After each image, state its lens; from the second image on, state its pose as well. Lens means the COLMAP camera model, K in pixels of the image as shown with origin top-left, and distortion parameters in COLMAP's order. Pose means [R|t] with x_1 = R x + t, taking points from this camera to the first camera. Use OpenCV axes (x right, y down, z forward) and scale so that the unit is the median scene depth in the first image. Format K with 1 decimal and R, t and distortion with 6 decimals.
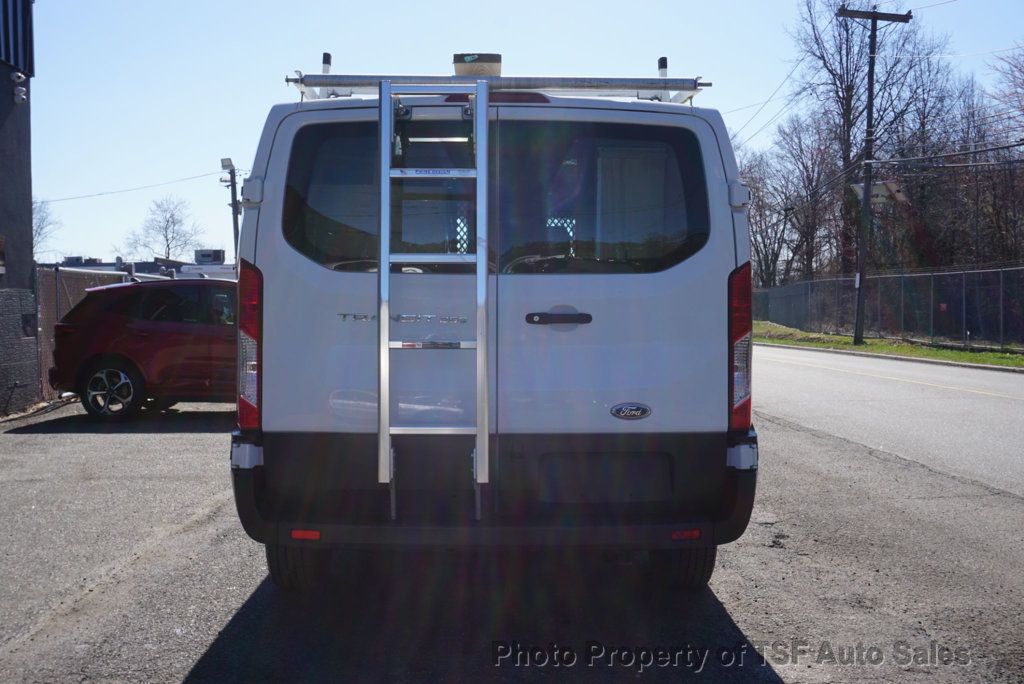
lens RADIAL K [[1087.9, 0, 507.8], [0, 1087.9, 309.0], [0, 0, 1]] dist [-0.016177, -0.008167]
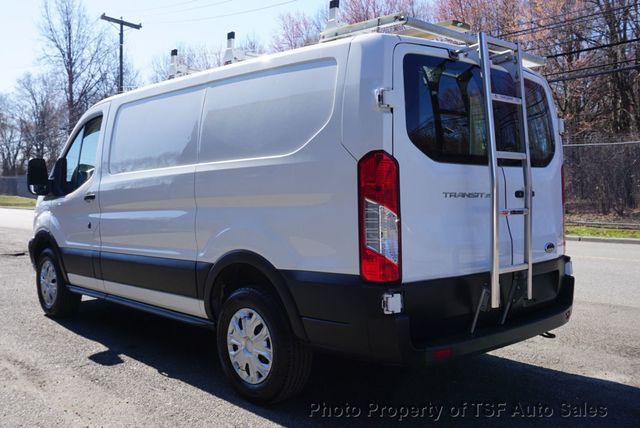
lens RADIAL K [[596.6, 0, 317.1], [0, 596.6, 204.7], [0, 0, 1]] dist [-0.010042, -0.006229]
pose [[0.738213, -0.022571, 0.674190, -0.089261], [0.003434, 0.999553, 0.029705, -0.000425], [-0.674559, -0.019613, 0.737960, 0.061219]]
